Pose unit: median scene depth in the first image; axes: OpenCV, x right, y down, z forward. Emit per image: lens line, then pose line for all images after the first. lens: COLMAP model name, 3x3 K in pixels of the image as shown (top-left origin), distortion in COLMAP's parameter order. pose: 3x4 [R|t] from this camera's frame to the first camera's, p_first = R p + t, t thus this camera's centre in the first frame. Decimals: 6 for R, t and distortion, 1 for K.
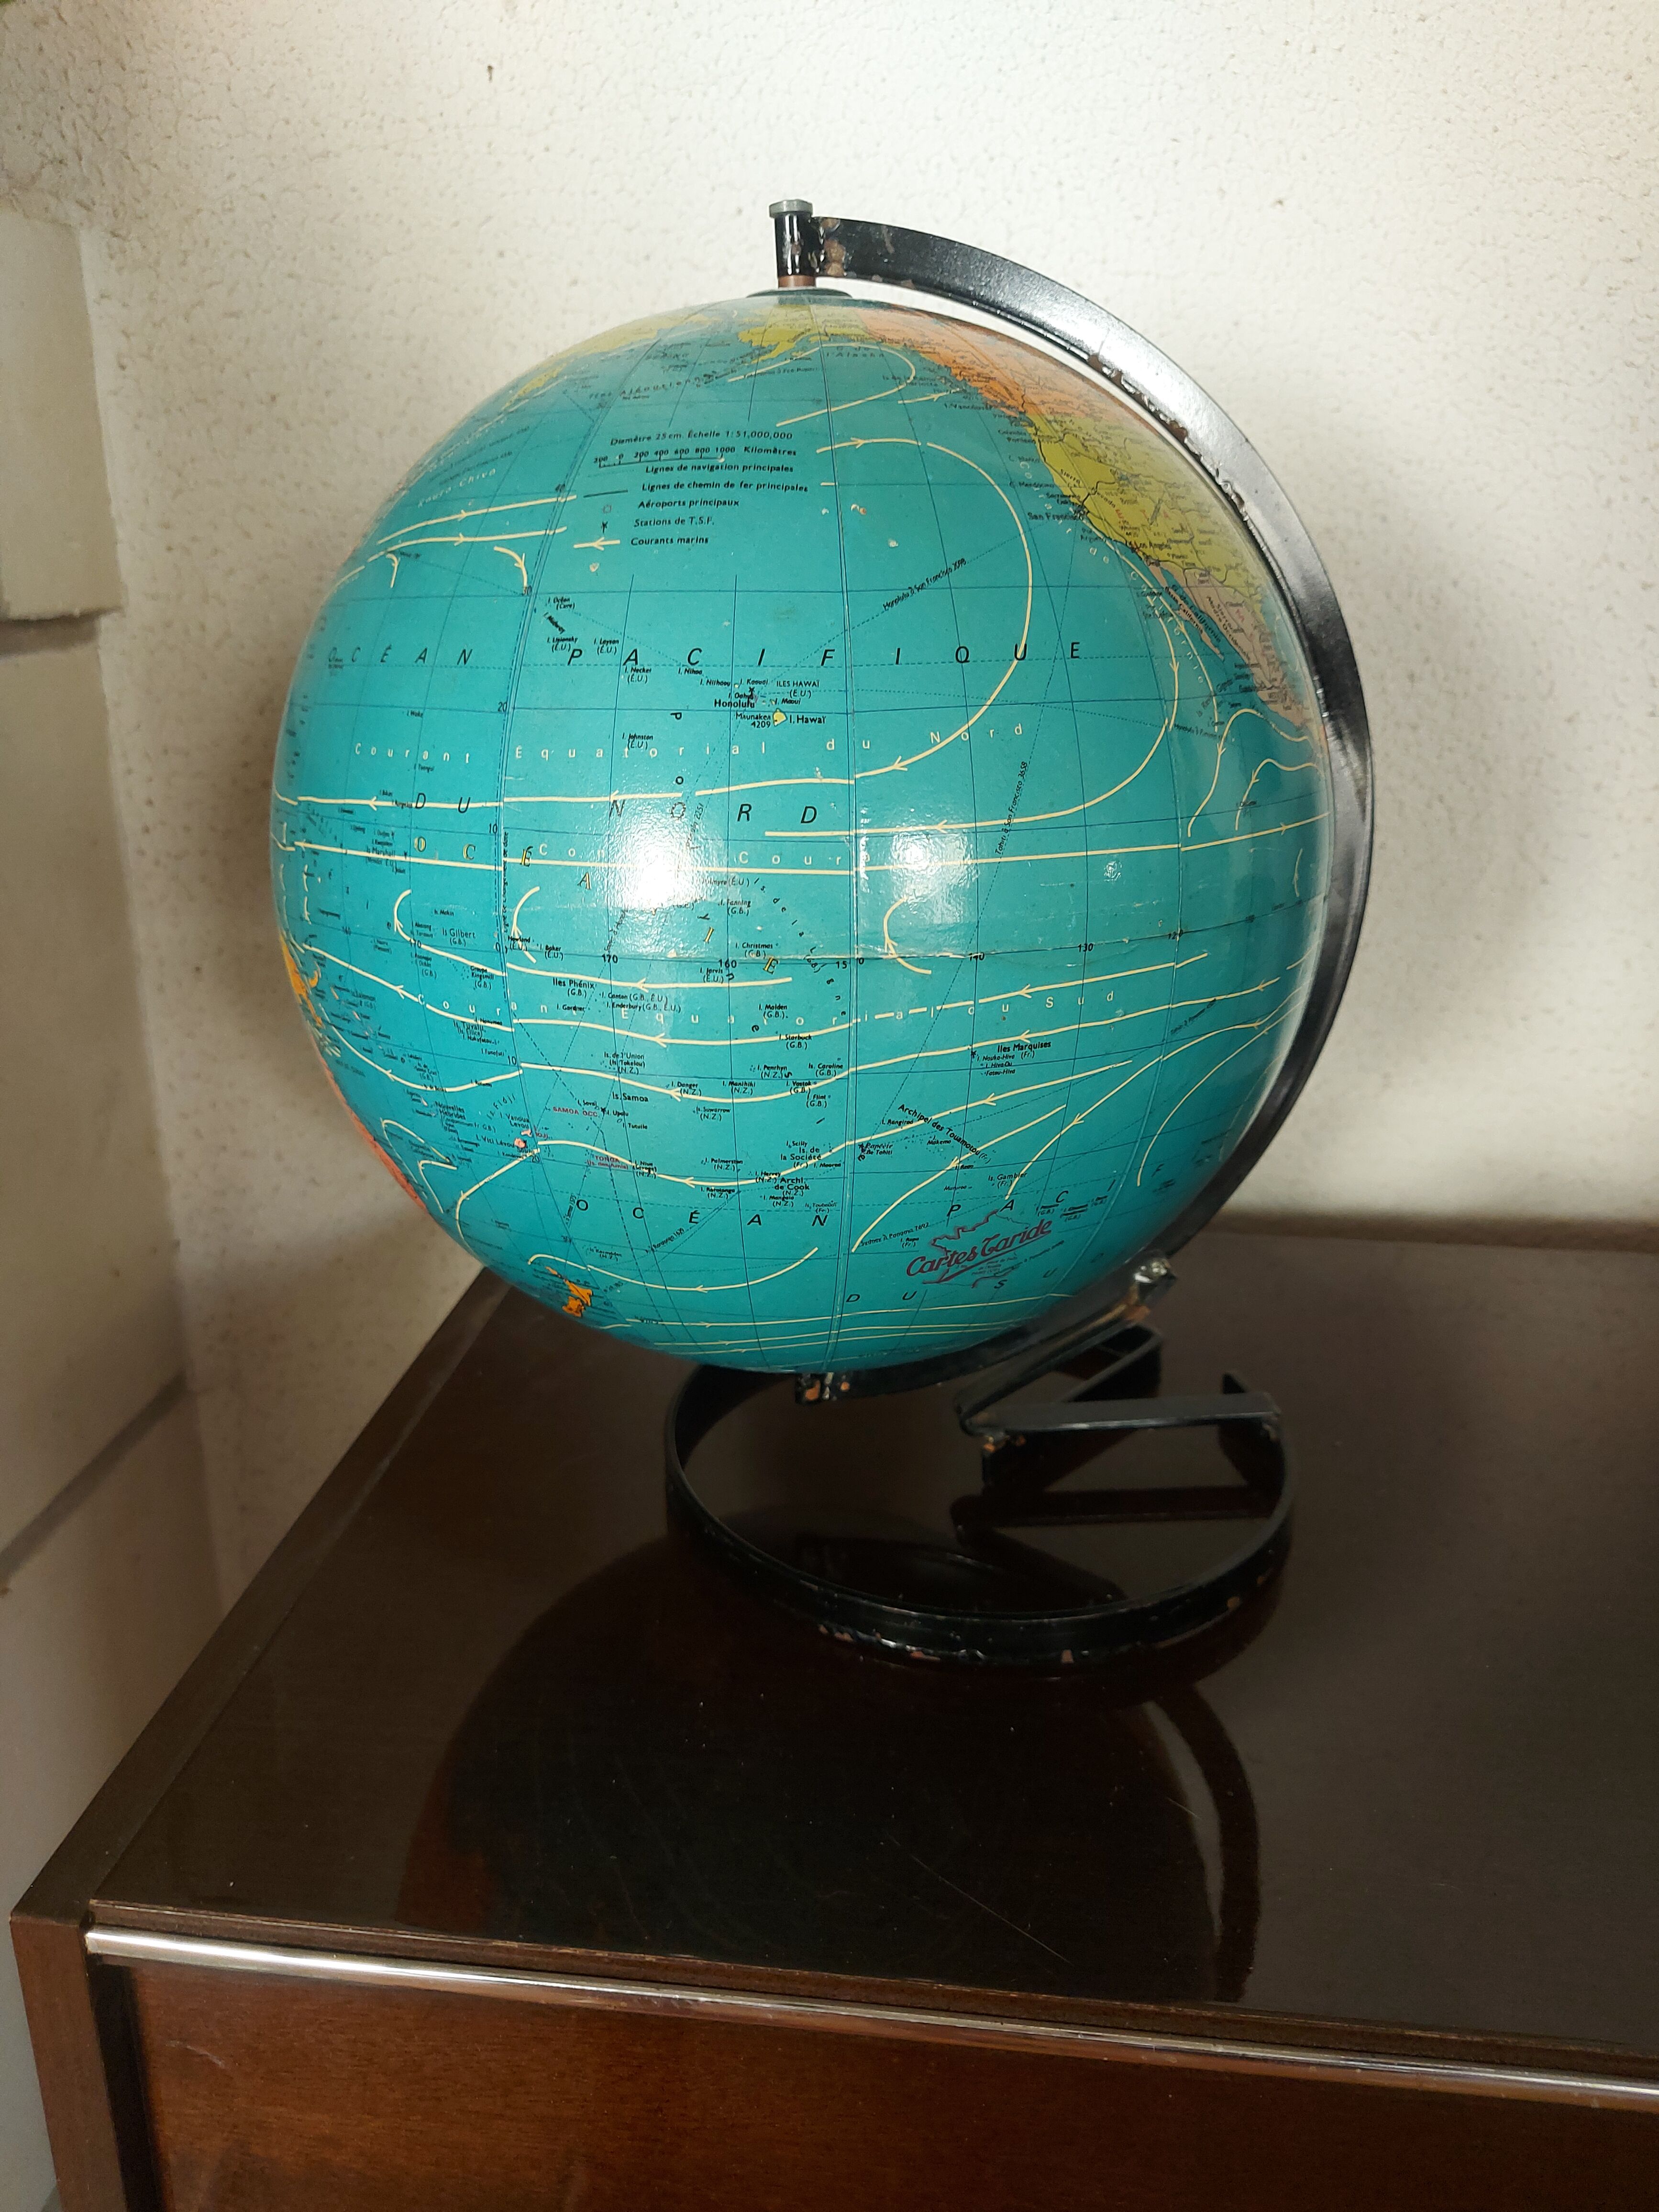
lens RADIAL K [[1588.2, 0, 828.6], [0, 1588.2, 1130.4], [0, 0, 1]] dist [0.130786, -0.276930]
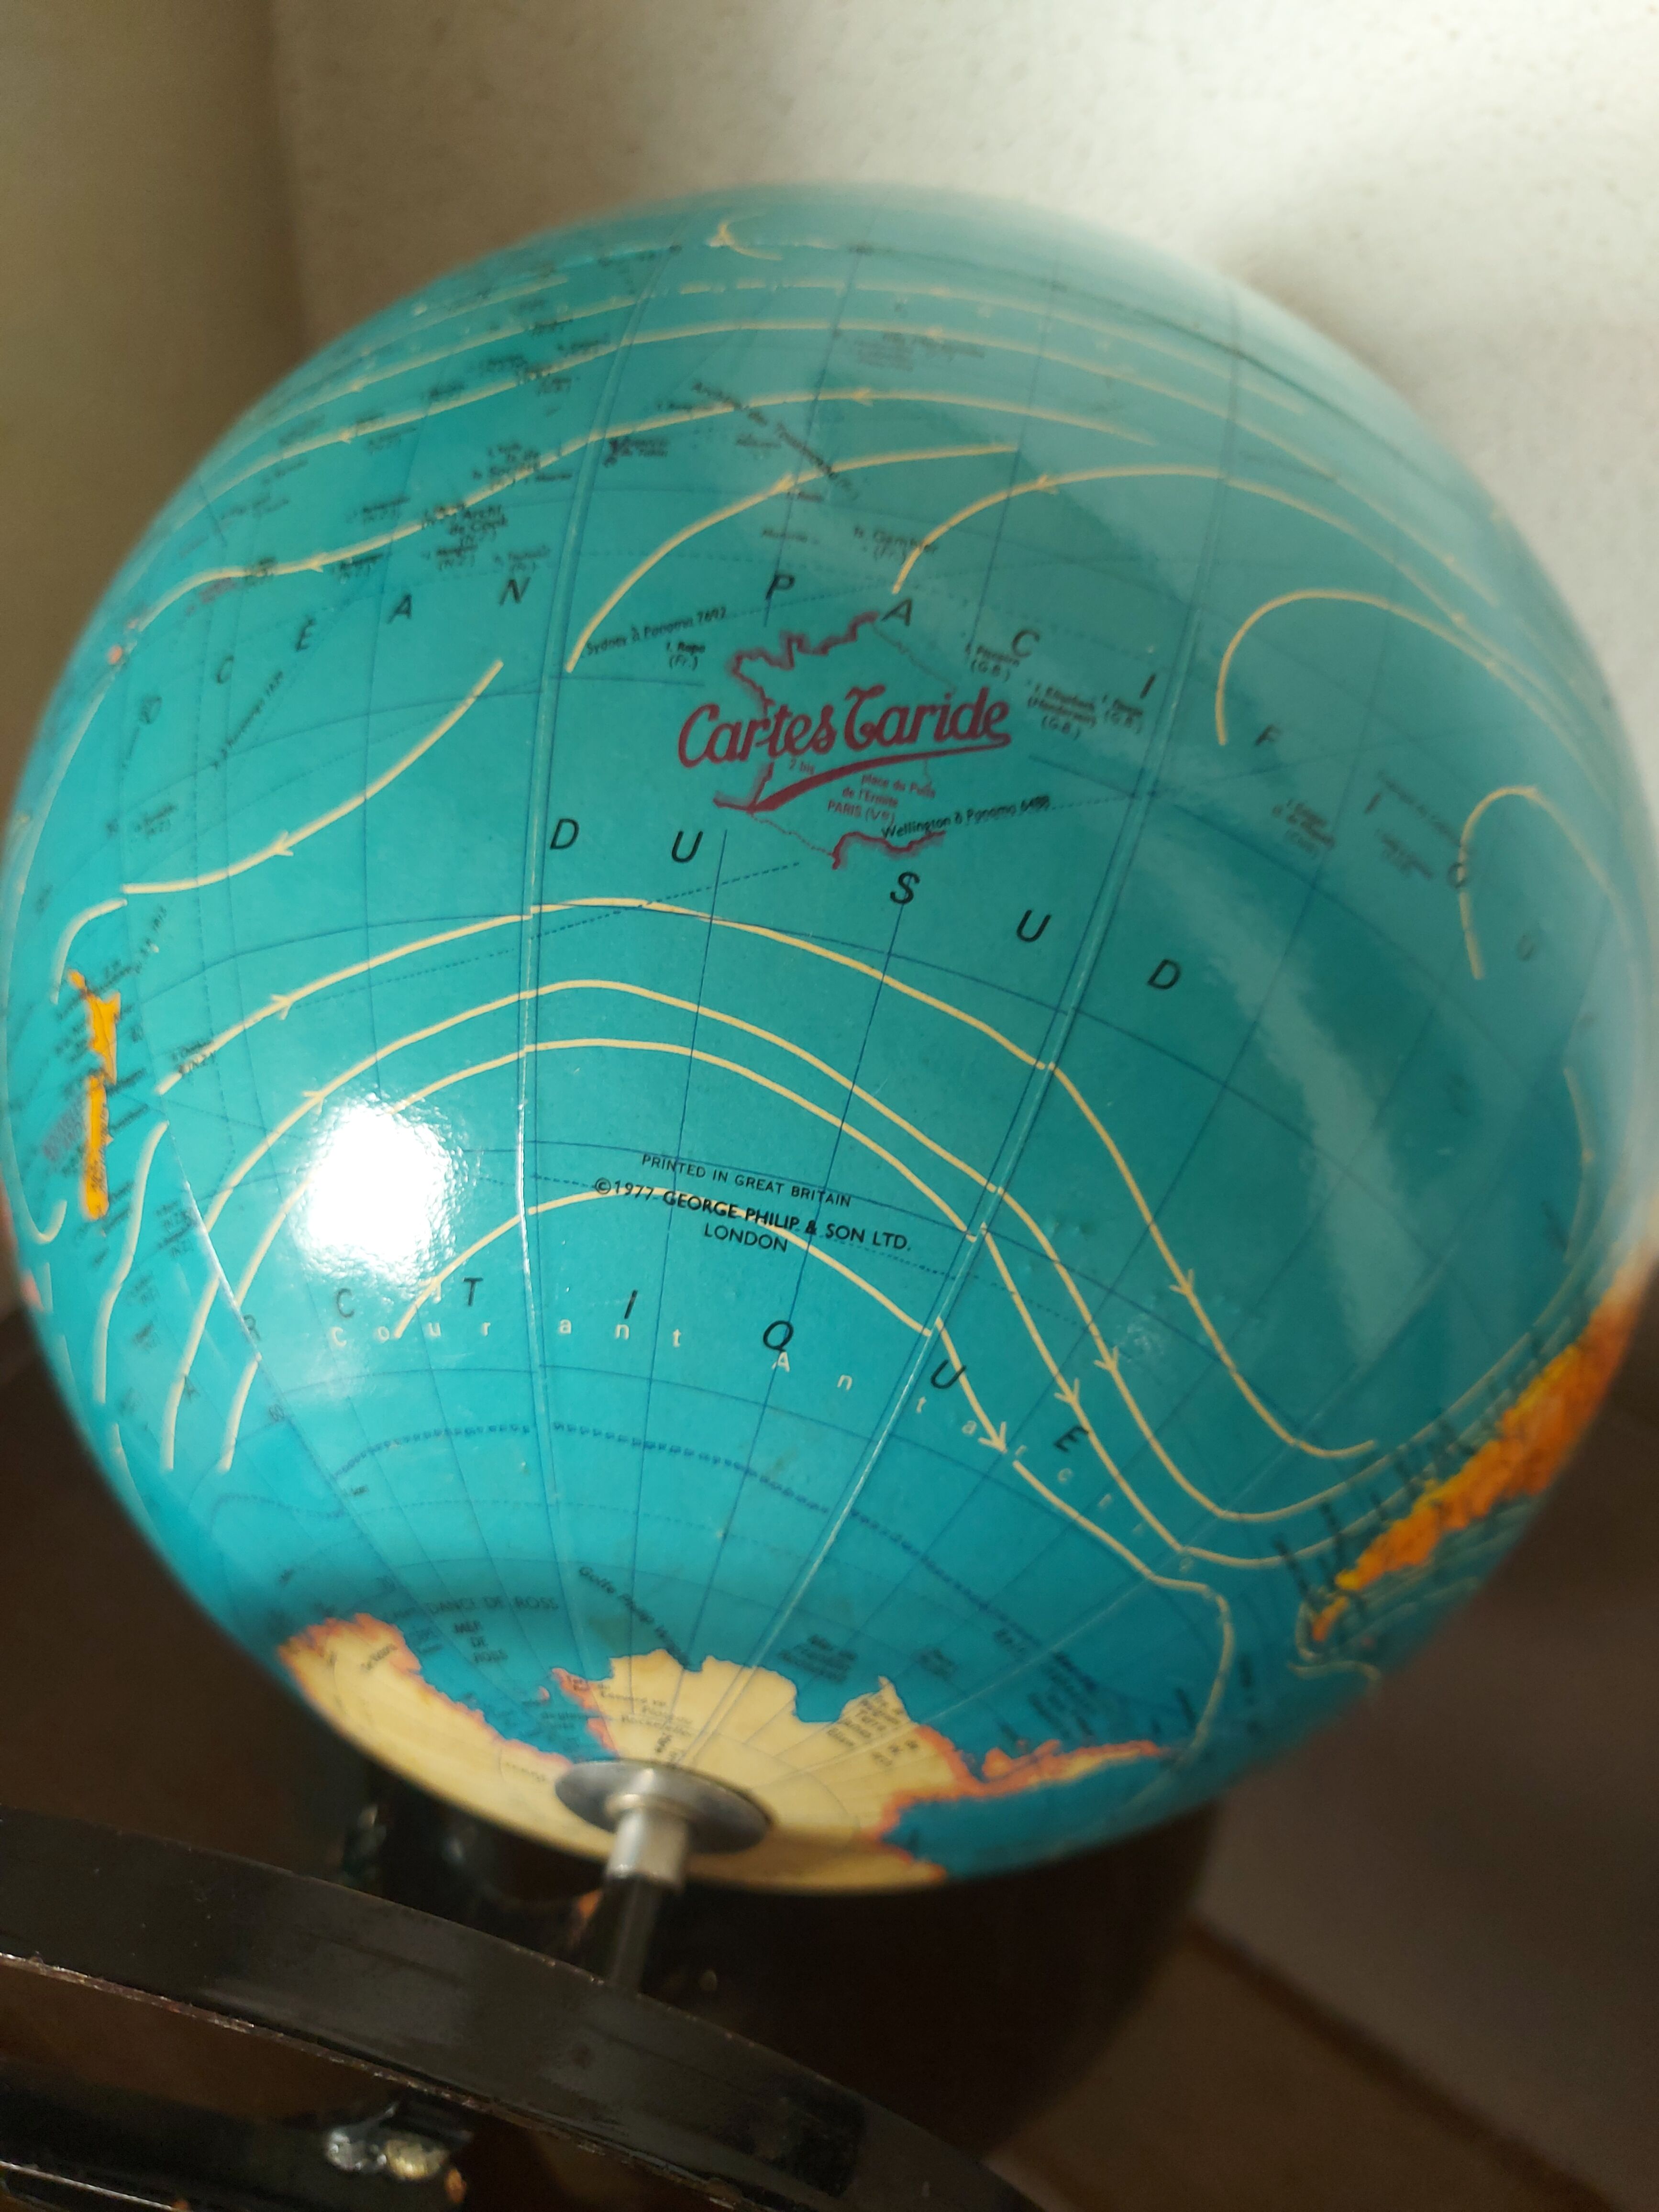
lens RADIAL K [[1528.8, 0, 795.3], [0, 1528.8, 1116.5], [0, 0, 1]] dist [0.147676, -0.288530]
pose [[0.957787, -0.026957, -0.286213, 0.224641], [-0.232176, 0.514561, -0.825422, 0.548806], [0.169525, 0.857030, 0.486581, 0.951335]]
